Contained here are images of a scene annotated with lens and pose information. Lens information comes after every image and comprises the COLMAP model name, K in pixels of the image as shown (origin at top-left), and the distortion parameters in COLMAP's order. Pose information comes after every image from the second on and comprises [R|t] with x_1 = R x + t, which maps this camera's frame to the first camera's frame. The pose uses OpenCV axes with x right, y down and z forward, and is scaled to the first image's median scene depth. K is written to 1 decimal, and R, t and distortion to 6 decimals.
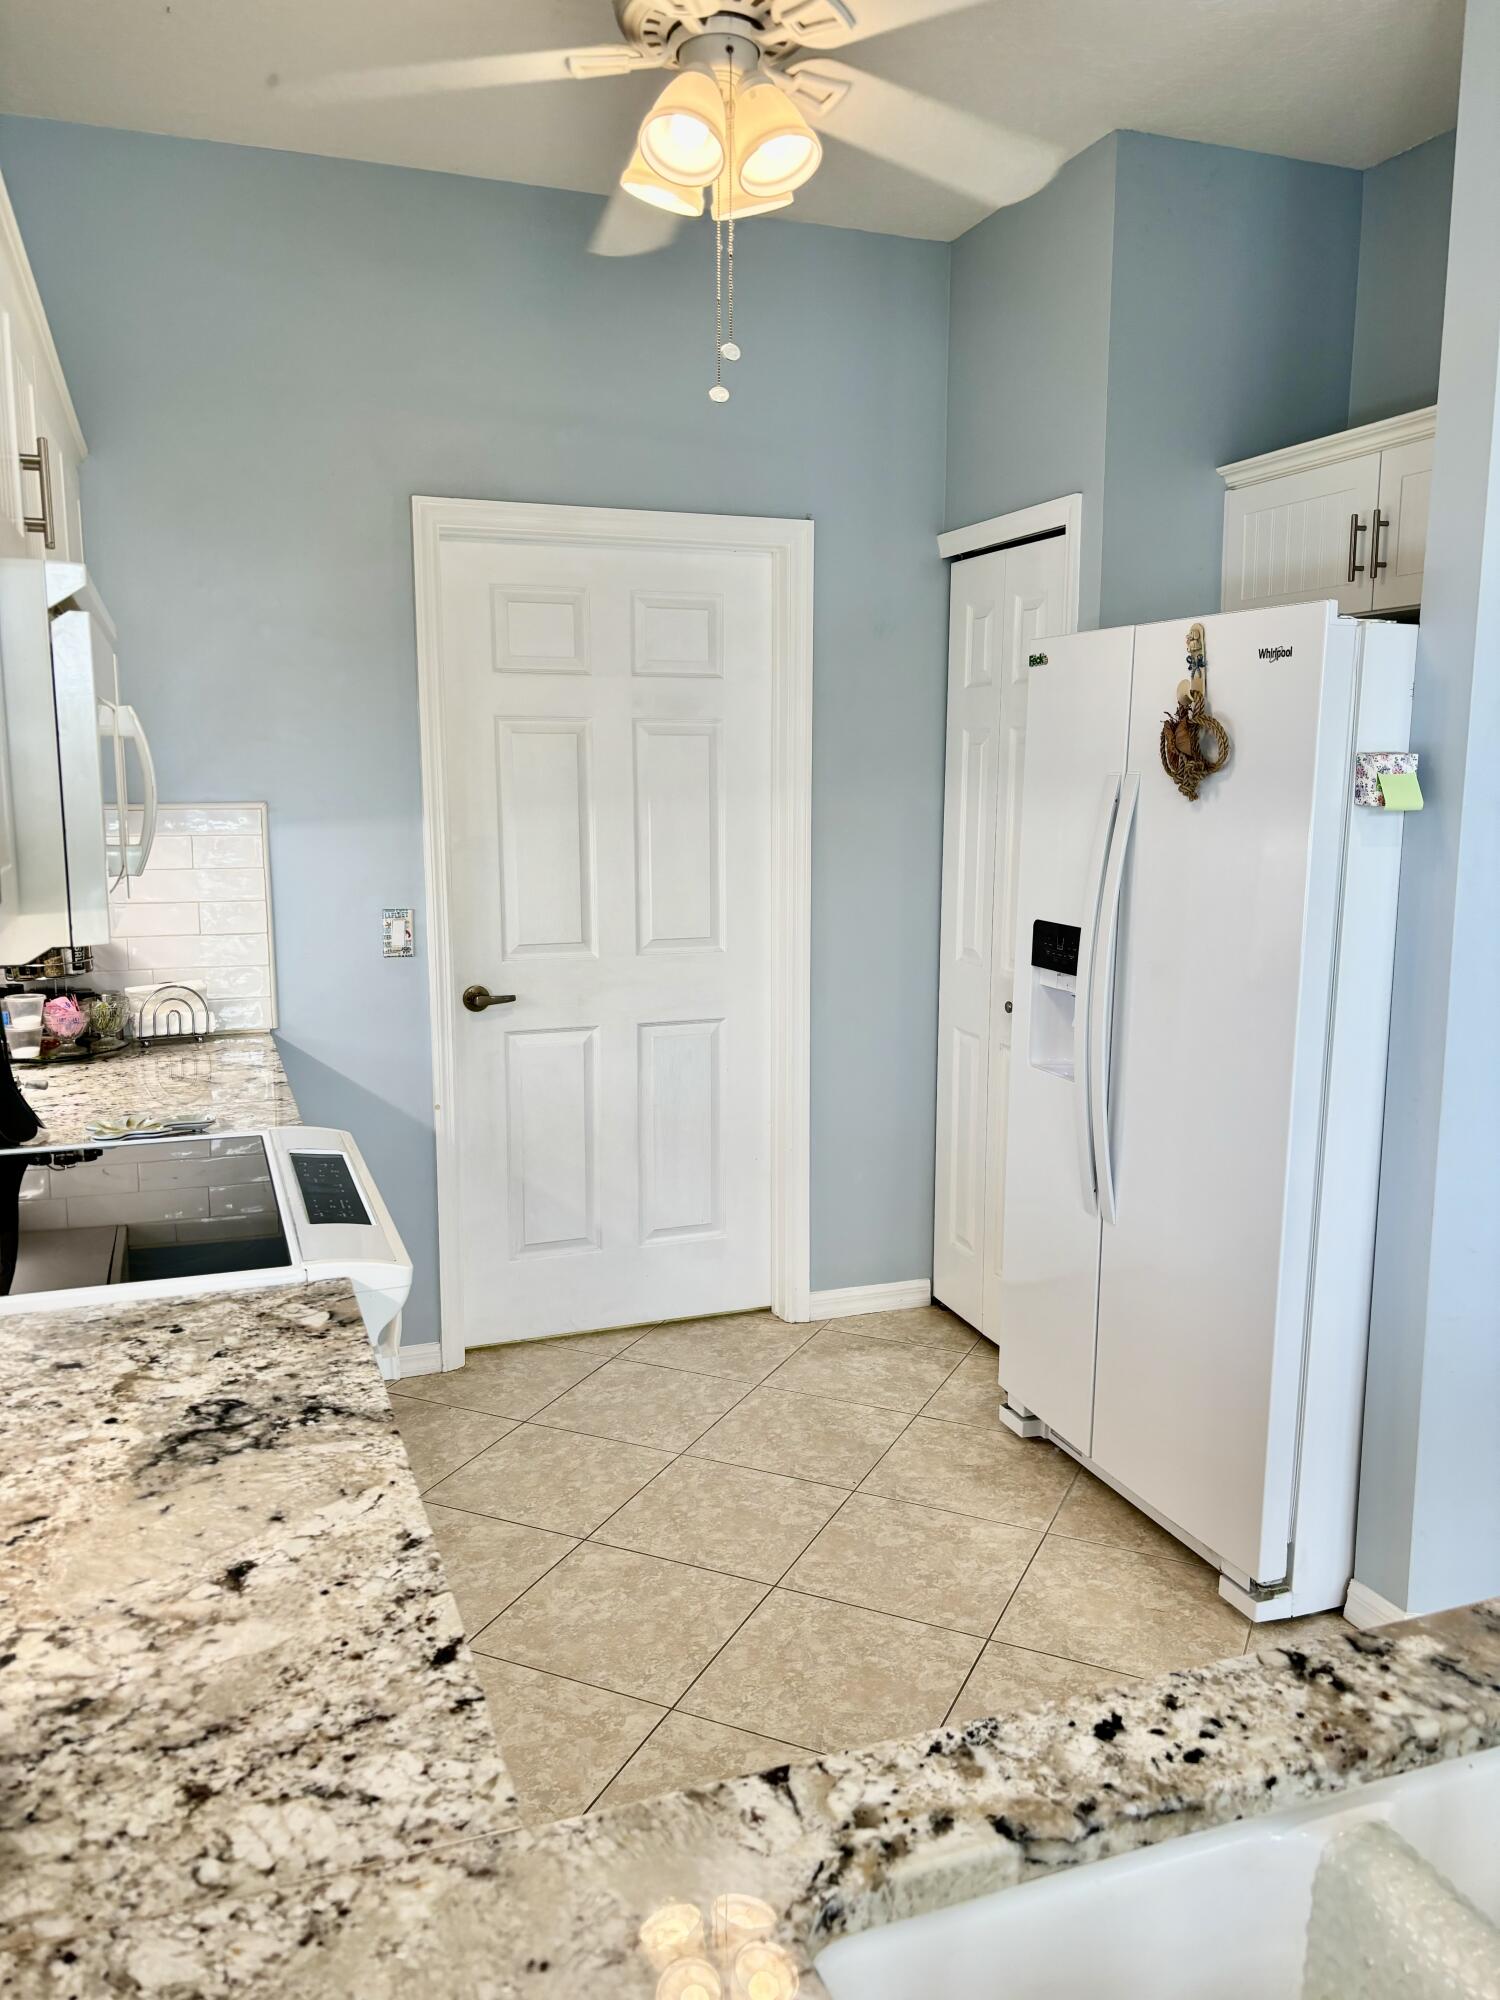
lens RADIAL K [[1516.1, 0, 717.0], [0, 1516.1, 1003.1], [0, 0, 1]] dist [0.067028, -0.092382]
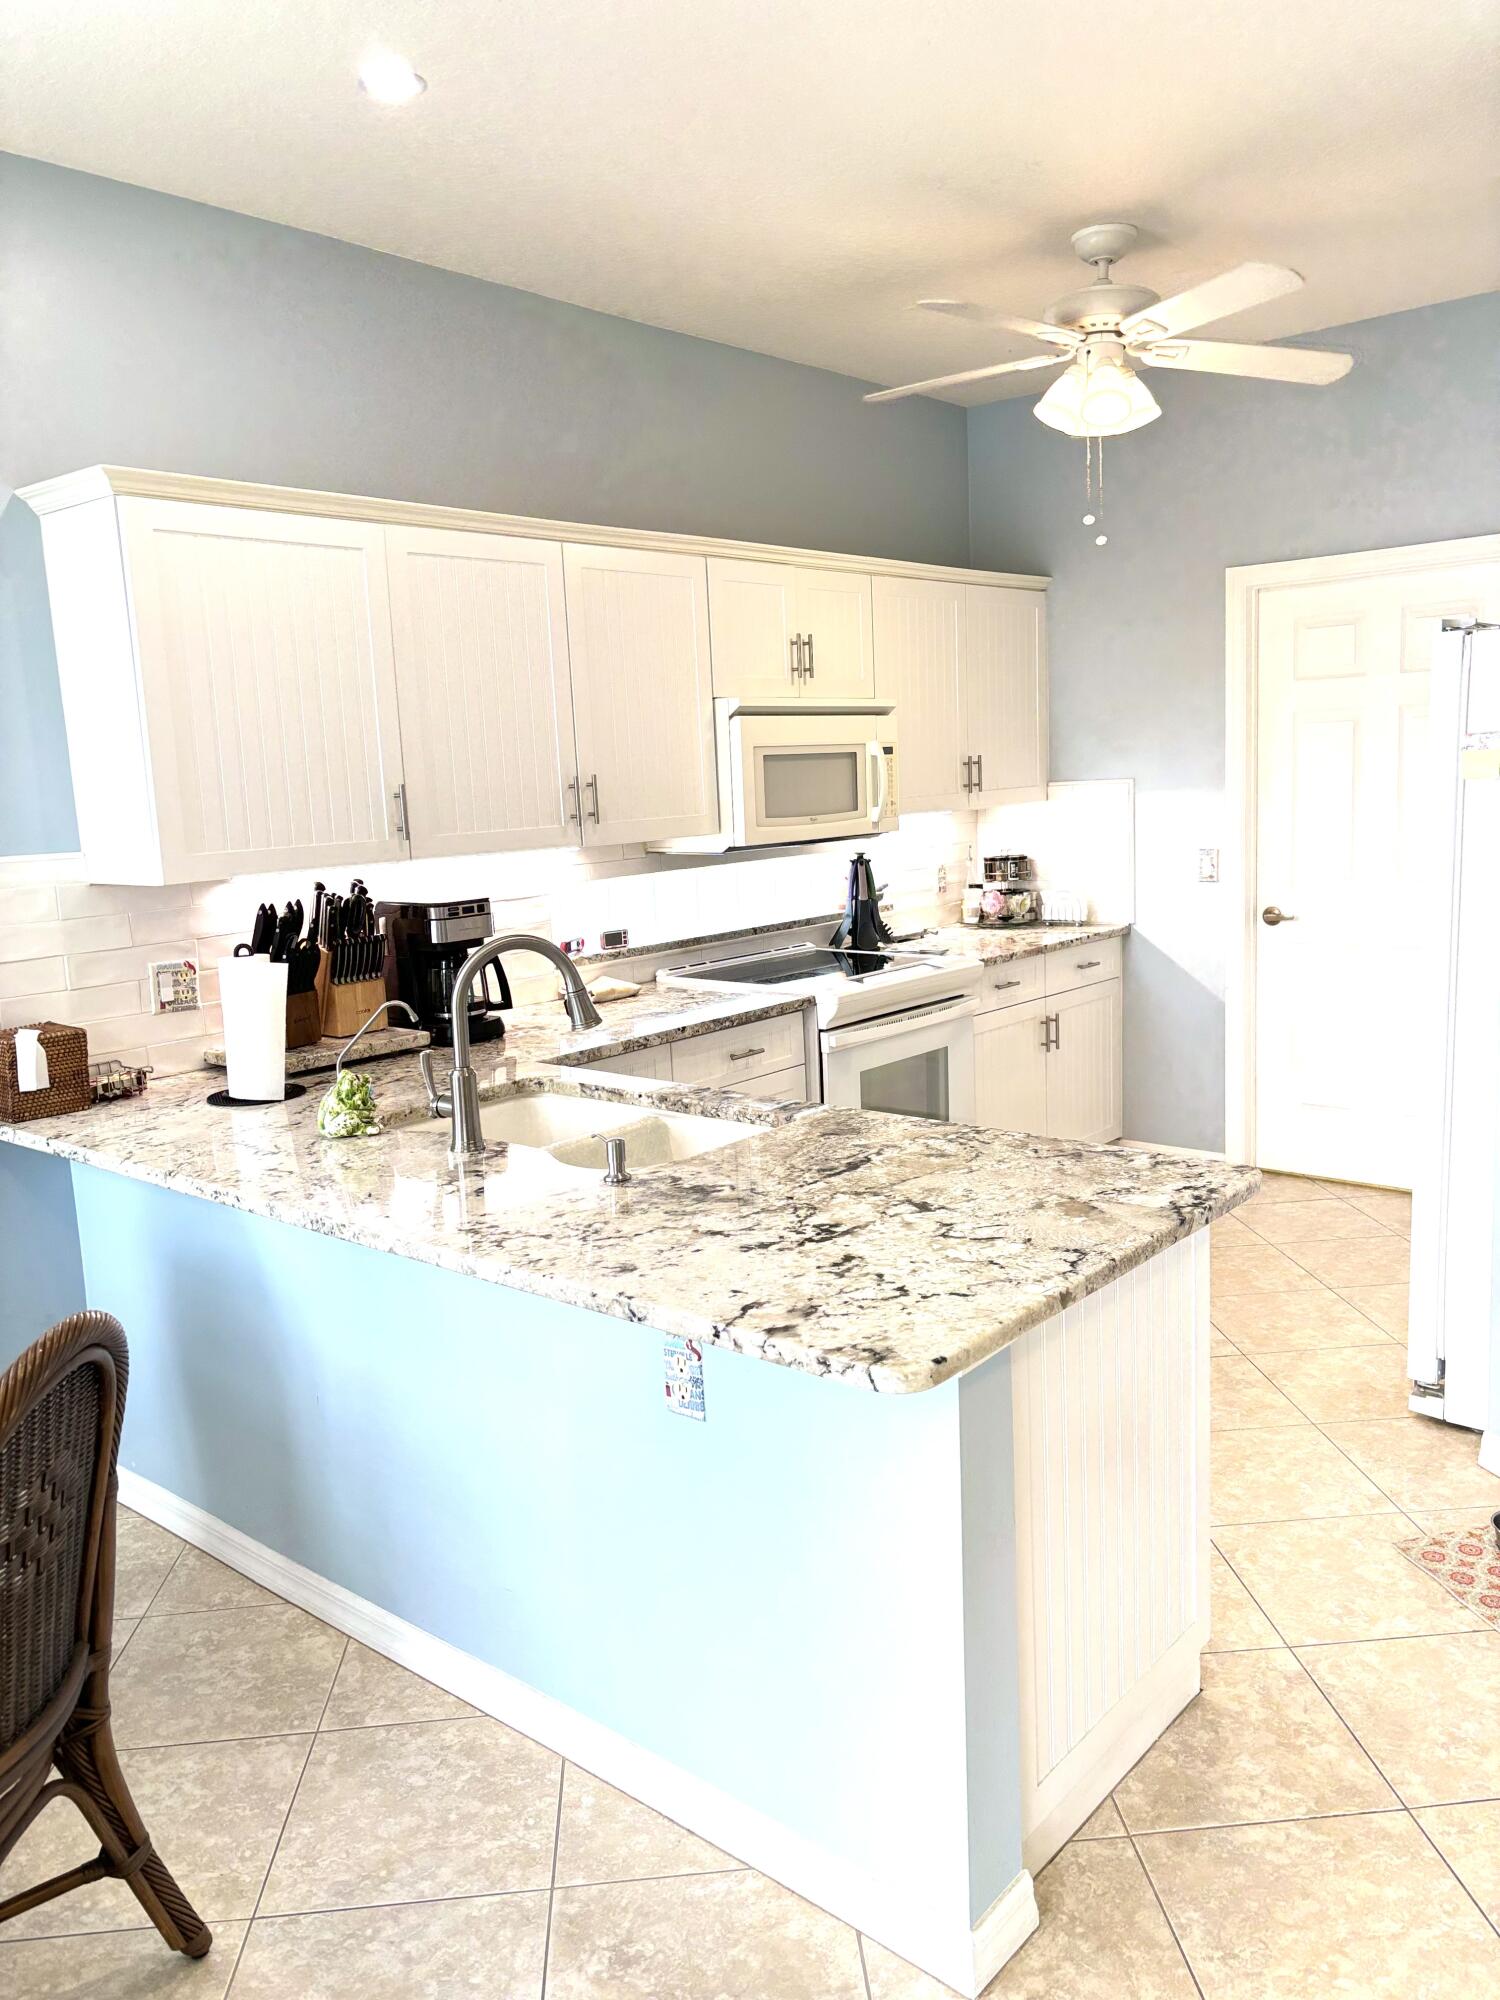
lens RADIAL K [[1515.7, 0, 750.0], [0, 1515.7, 1000.0], [0, 0, 1]] dist [0.071061, -0.098590]
pose [[0.483634, 0.113359, -0.867899, 0.966065], [-0.093695, 0.992585, 0.077433, 0.010964], [0.870241, 0.043869, 0.490669, -0.111548]]
